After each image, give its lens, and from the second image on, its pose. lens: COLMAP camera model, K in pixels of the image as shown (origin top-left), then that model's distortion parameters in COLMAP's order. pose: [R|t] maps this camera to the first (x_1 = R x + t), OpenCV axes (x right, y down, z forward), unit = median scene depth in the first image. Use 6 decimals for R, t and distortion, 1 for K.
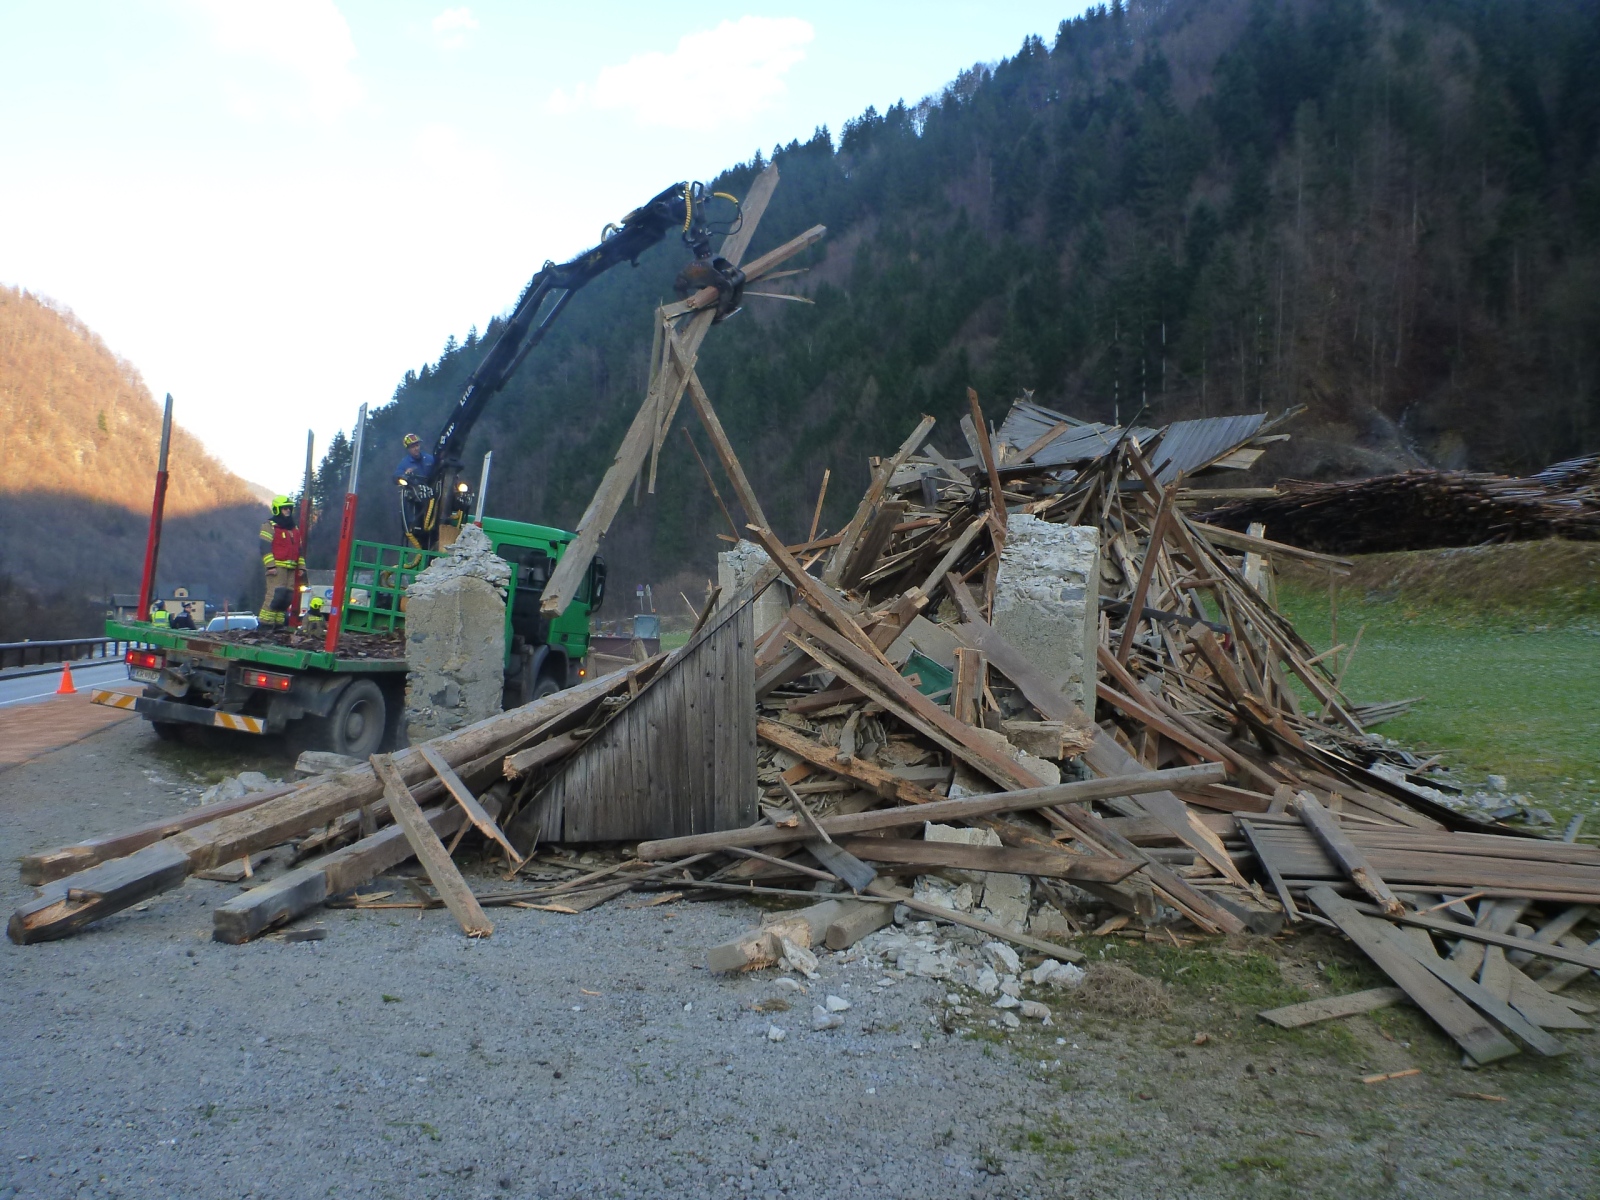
lens RADIAL K [[1306.6, 0, 796.2], [0, 1306.6, 597.8], [0, 0, 1]] dist [-0.035380, -0.000447]
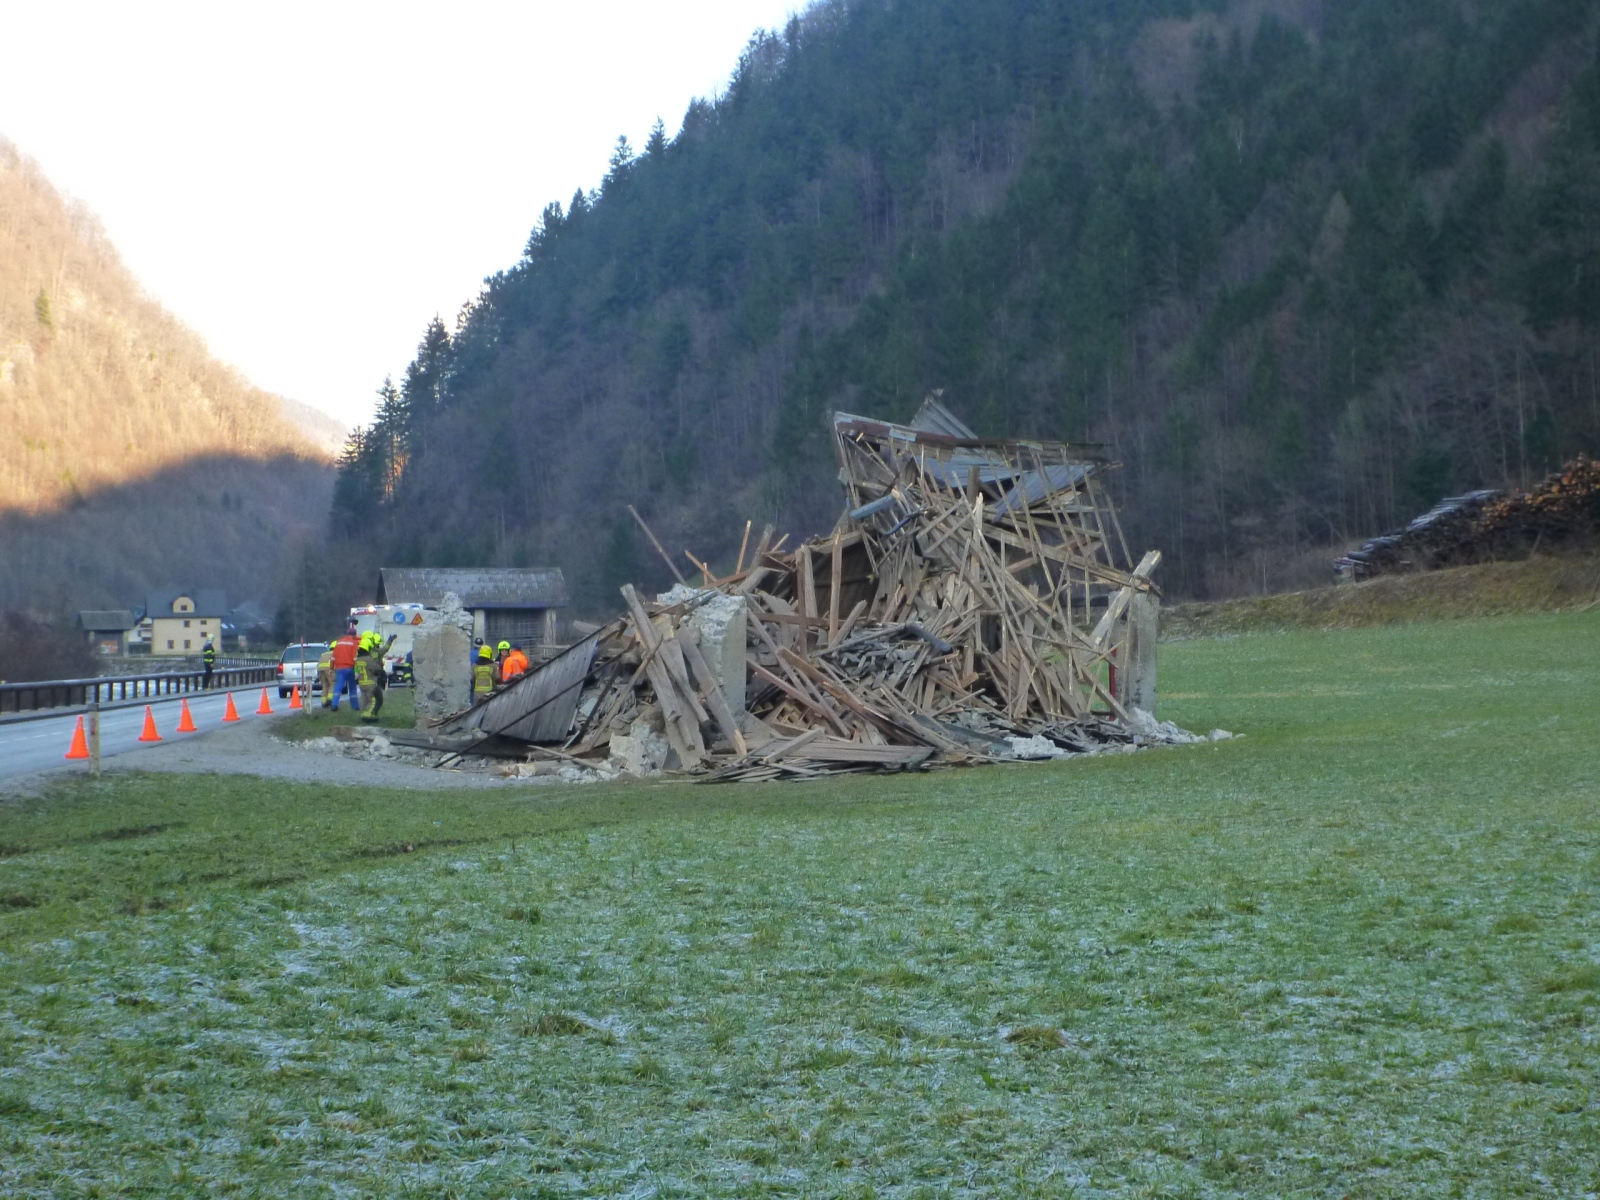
lens RADIAL K [[2538.7, 0, 793.7], [0, 2538.7, 617.3], [0, 0, 1]] dist [-0.094650, 0.000000]
pose [[0.979438, -0.020387, -0.200712, 0.050204], [0.022397, 0.999719, 0.007748, -0.002433], [0.200498, -0.012084, 0.979620, -0.126176]]
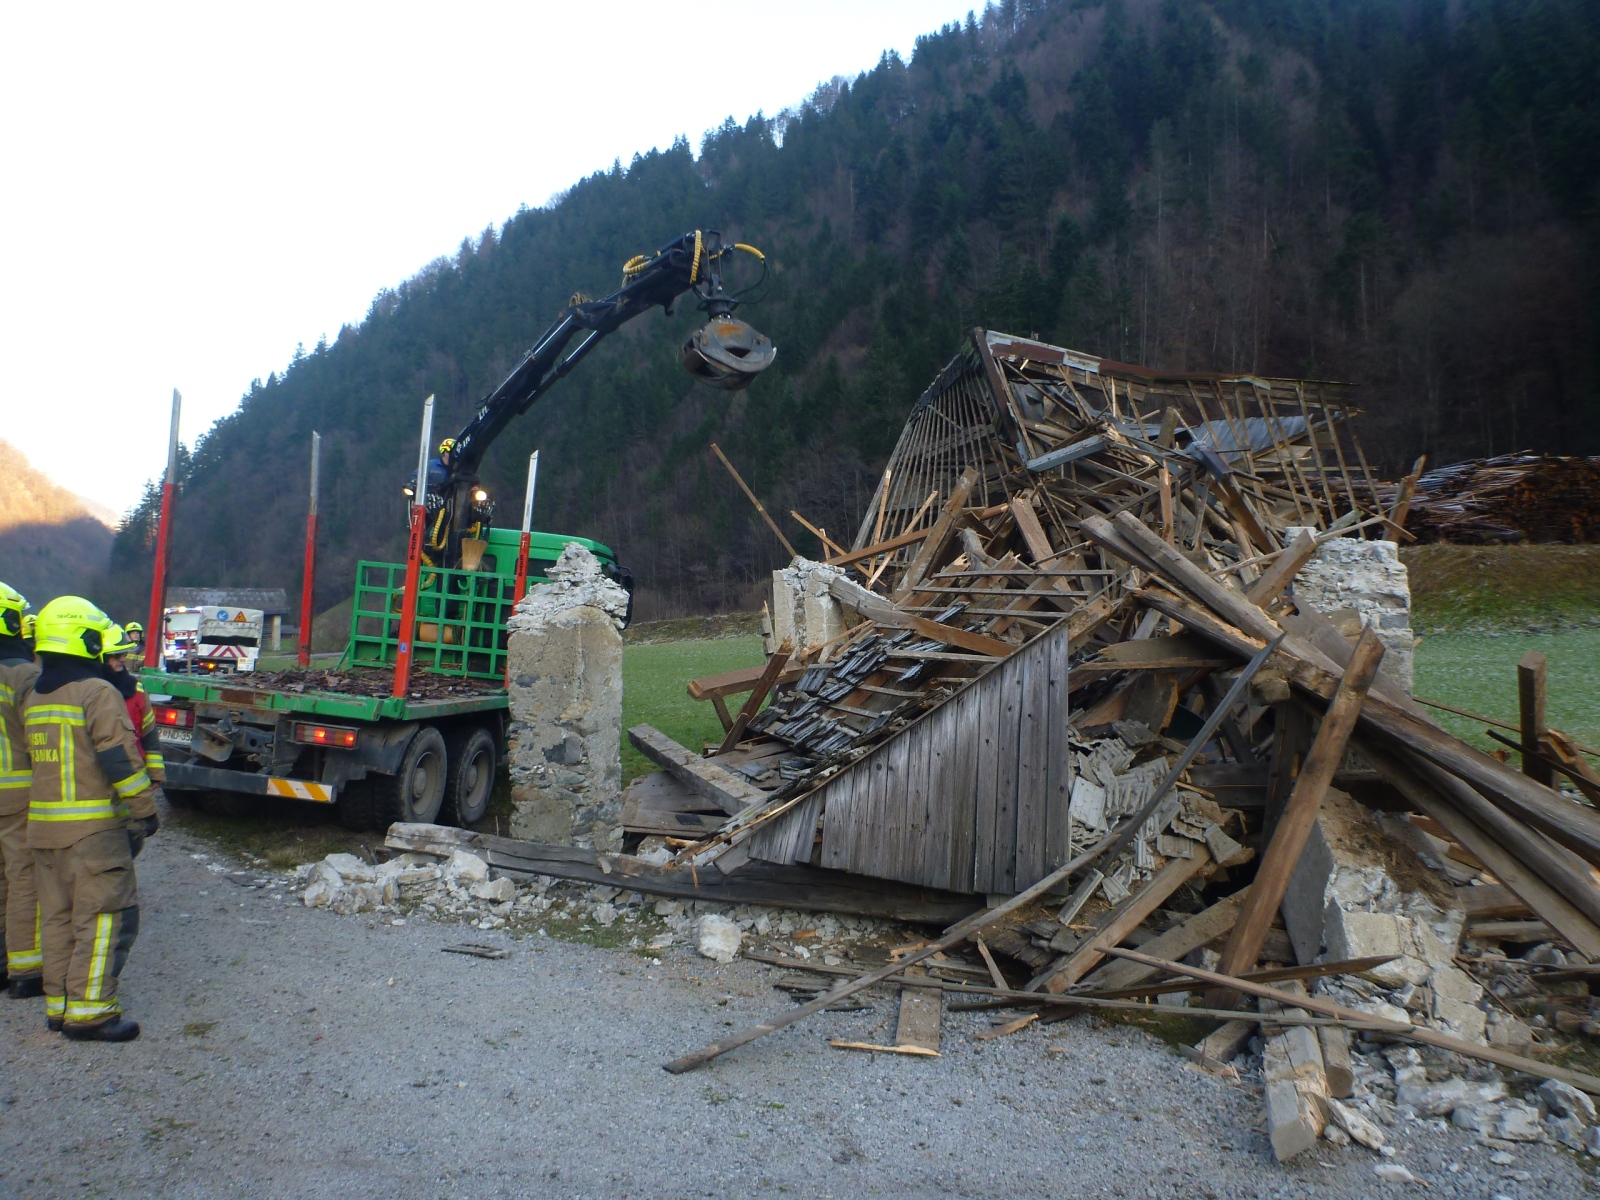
lens RADIAL K [[1306.6, 0, 795.8], [0, 1306.6, 596.6], [0, 0, 1]] dist [-0.035380, -0.000447]
pose [[0.994077, -0.013701, 0.107811, -0.012143], [0.014613, 0.999864, -0.007672, -0.000815], [-0.107692, 0.009202, 0.994142, 0.009110]]
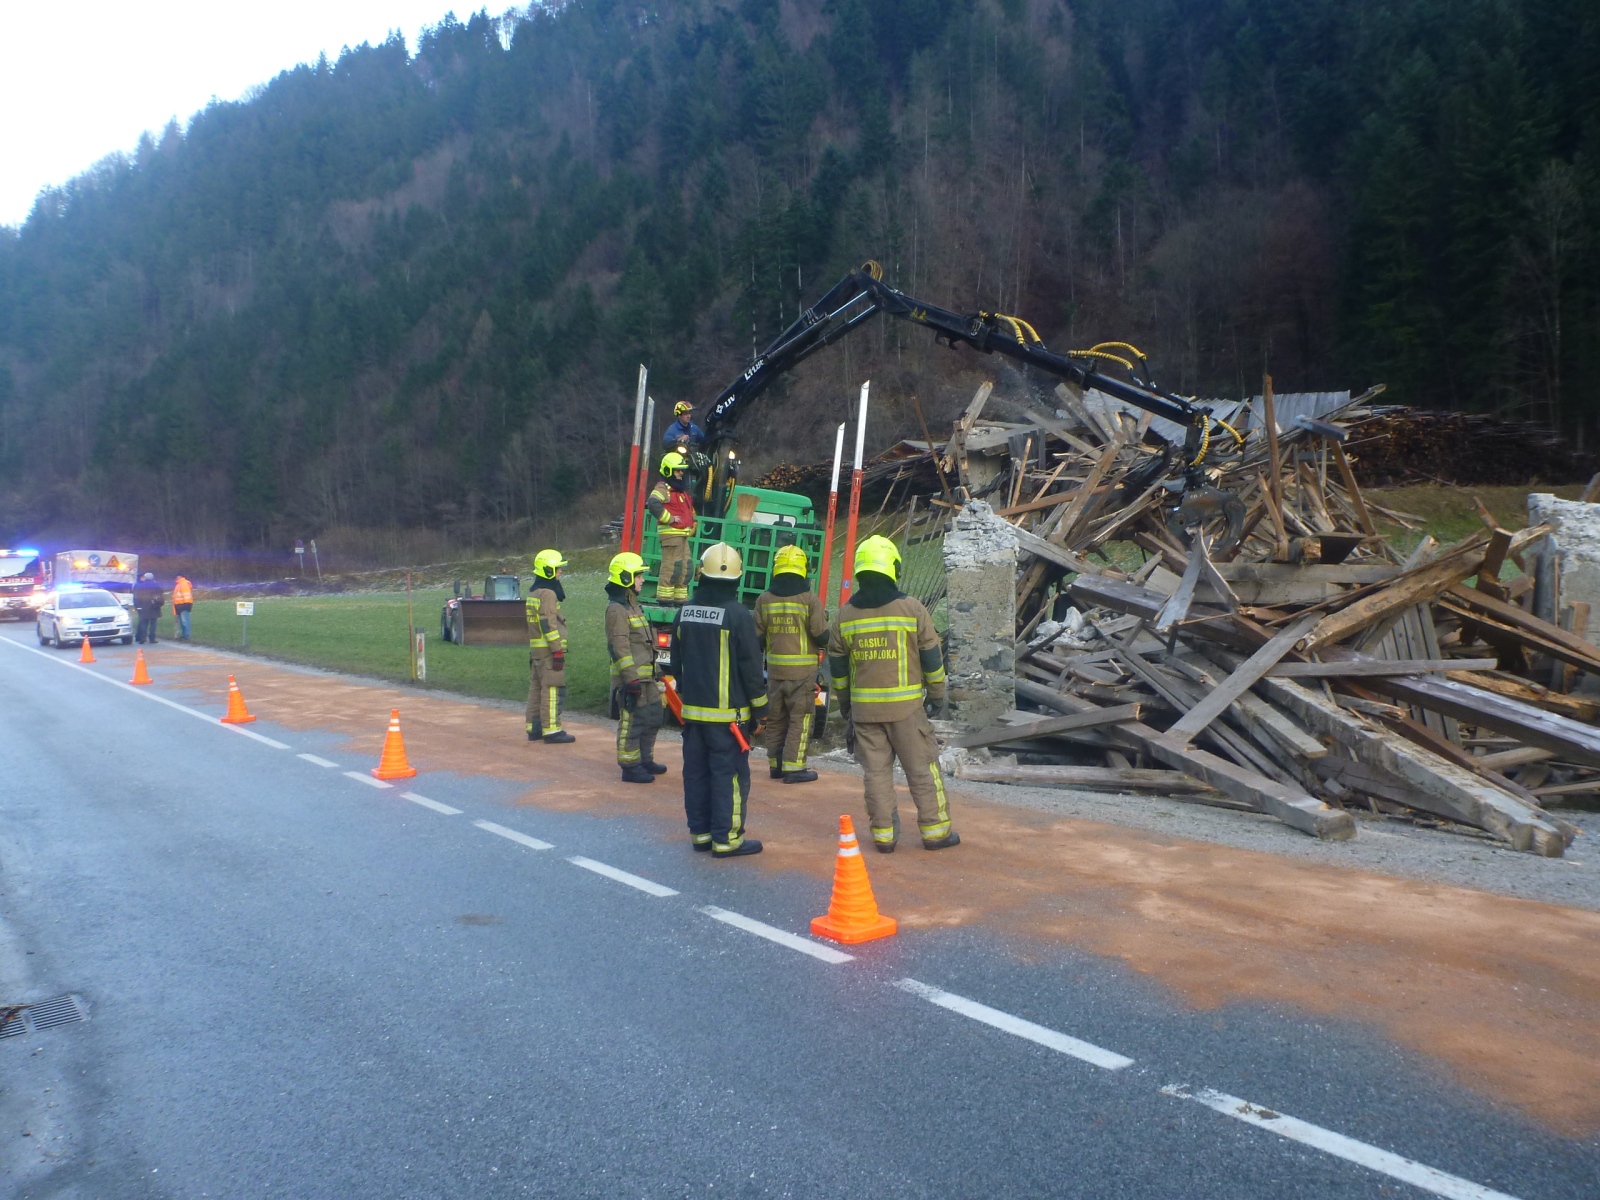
lens RADIAL K [[1377.7, 0, 795.2], [0, 1377.7, 597.4], [0, 0, 1]] dist [-0.039147, 0.002473]
pose [[0.951206, -0.029098, 0.307183, -0.044674], [0.017617, 0.999041, 0.040085, -0.001440], [-0.308055, -0.032717, 0.950806, -0.001425]]
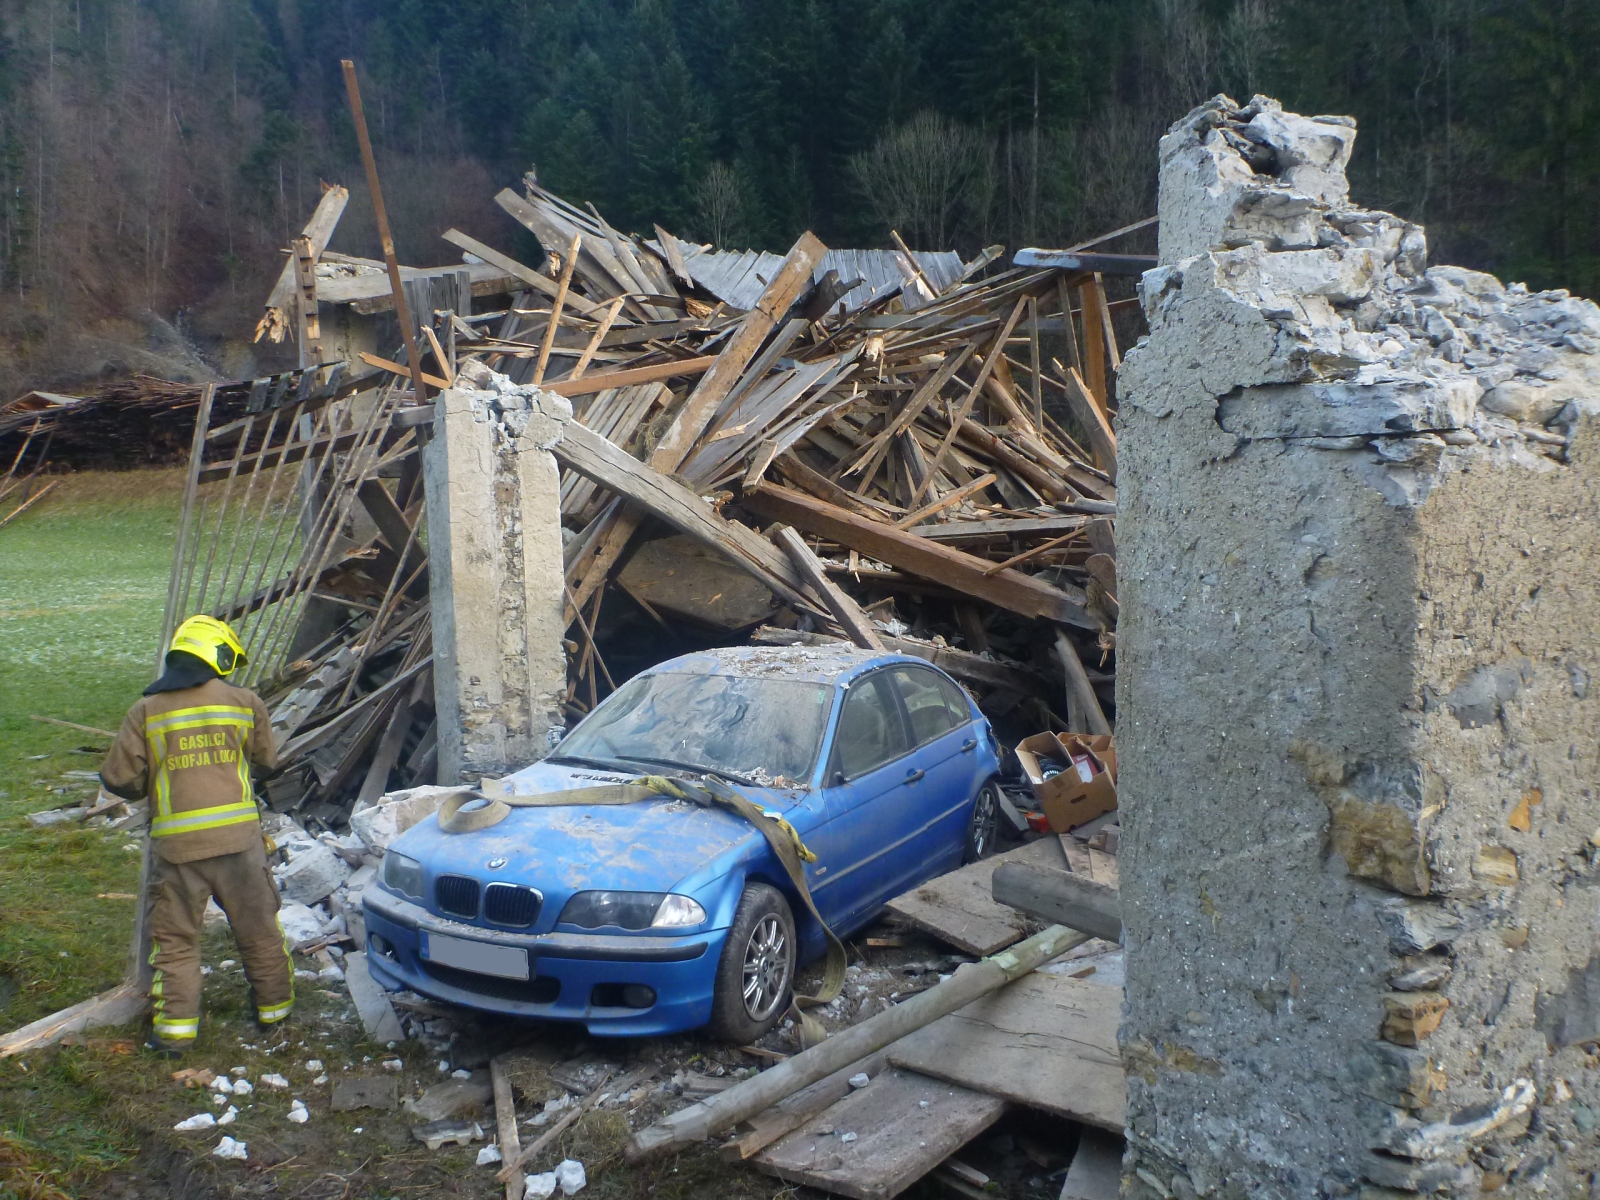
lens RADIAL K [[1306.6, 0, 794.7], [0, 1306.6, 597.4], [0, 0, 1]] dist [-0.035380, -0.000447]
pose [[0.595774, -0.059974, 0.800910, -0.027836], [0.008413, 0.997619, 0.068446, 0.000344], [-0.803108, -0.034040, 0.594860, 0.056725]]
